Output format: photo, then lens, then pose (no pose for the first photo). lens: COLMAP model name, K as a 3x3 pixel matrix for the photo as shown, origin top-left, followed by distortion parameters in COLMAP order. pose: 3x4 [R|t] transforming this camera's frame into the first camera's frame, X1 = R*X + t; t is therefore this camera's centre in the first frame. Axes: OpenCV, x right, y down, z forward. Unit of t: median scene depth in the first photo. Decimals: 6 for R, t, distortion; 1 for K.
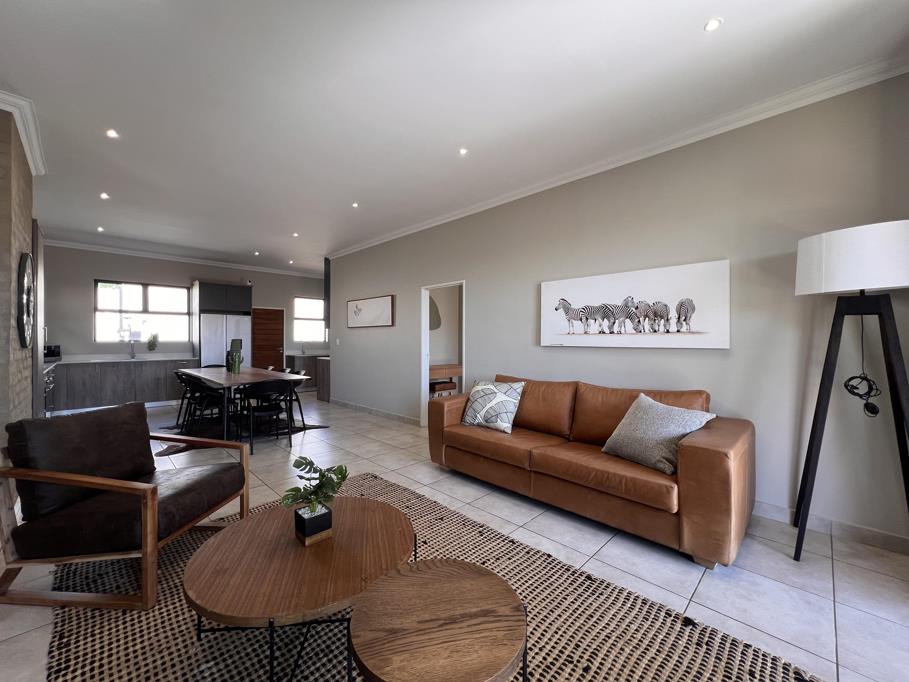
lens RADIAL K [[364.5, 0, 454.5], [0, 364.5, 341.0], [0, 0, 1]] dist [-0.000047, -0.000201]
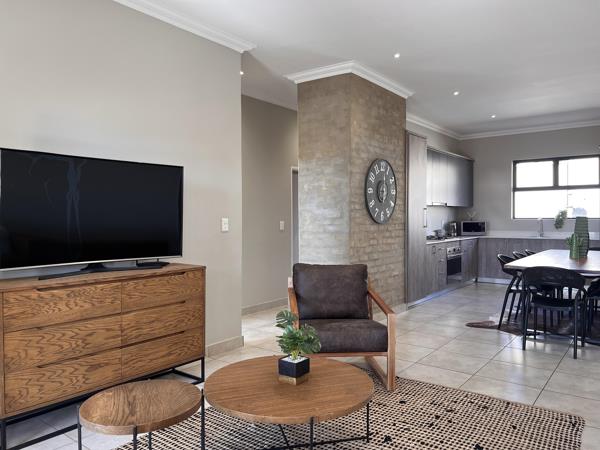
lens RADIAL K [[452.7, 0, 300.0], [0, 452.7, 225.0], [0, 0, 1]] dist [0.028660, -0.006882]
pose [[0.133066, 0.017651, -0.990950, 0.530704], [-0.001996, 0.999844, 0.017542, -0.002297], [0.991105, -0.000356, 0.133081, 0.393858]]
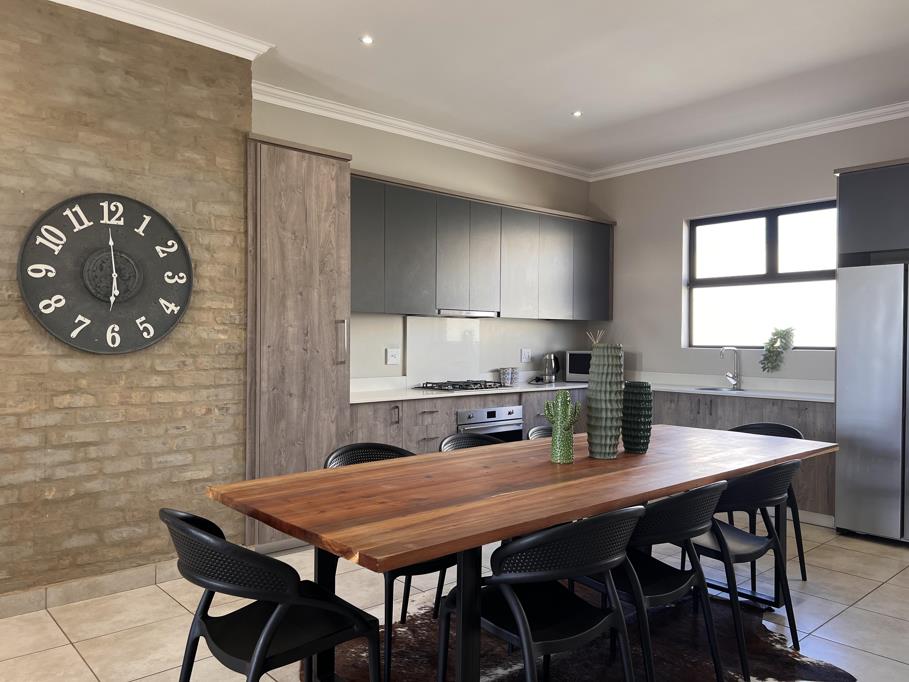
lens RADIAL K [[685.8, 0, 454.5], [0, 685.8, 341.0], [0, 0, 1]] dist [0.028660, -0.006882]
pose [[-0.055549, 0.001336, -0.998455, -0.083622], [-0.011777, 0.999929, 0.001993, -0.006841], [0.998387, 0.011870, -0.055529, 1.485186]]
